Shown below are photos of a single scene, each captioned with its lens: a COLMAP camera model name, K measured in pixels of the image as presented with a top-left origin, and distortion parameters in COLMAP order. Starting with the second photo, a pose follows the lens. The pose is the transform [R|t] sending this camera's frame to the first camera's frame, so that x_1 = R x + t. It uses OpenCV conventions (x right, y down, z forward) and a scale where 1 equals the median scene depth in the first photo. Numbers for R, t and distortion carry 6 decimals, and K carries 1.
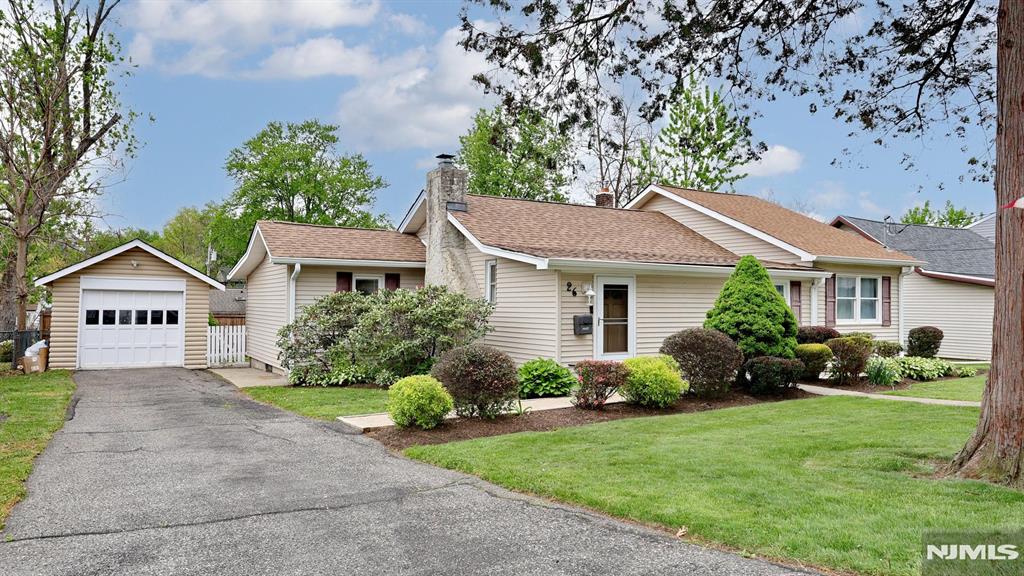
lens RADIAL K [[729.9, 0, 512.0], [0, 729.9, 288.0], [0, 0, 1]] dist [0.002394, 0.002080]
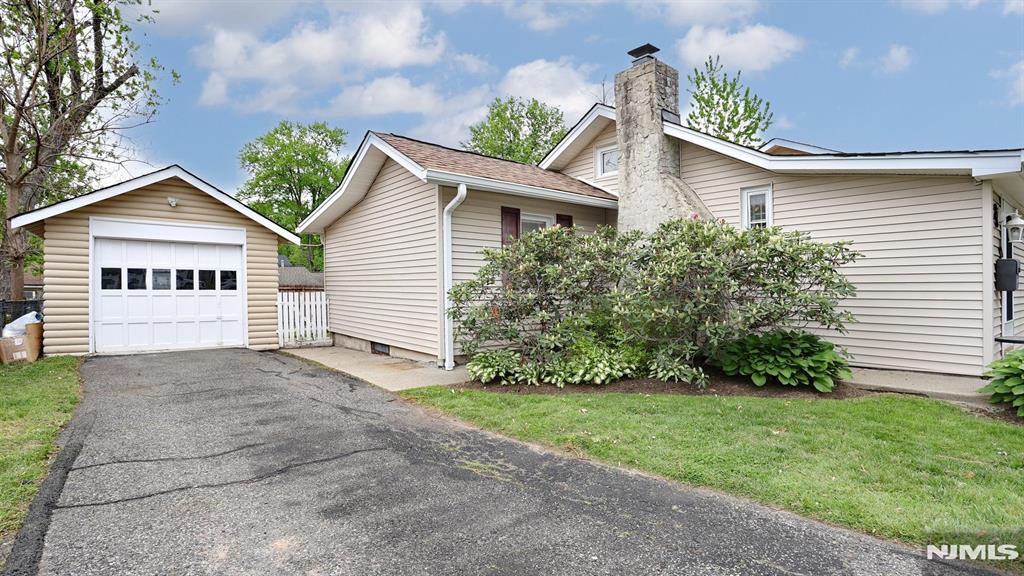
lens RADIAL K [[500.5, 0, 512.9], [0, 500.5, 314.5], [0, 0, 1]] dist [-0.045866, 0.012300]
pose [[0.987481, -0.009037, 0.157476, -0.264112], [-0.002391, 0.997385, 0.072232, 0.038242], [-0.157717, -0.071704, 0.984878, 0.469117]]
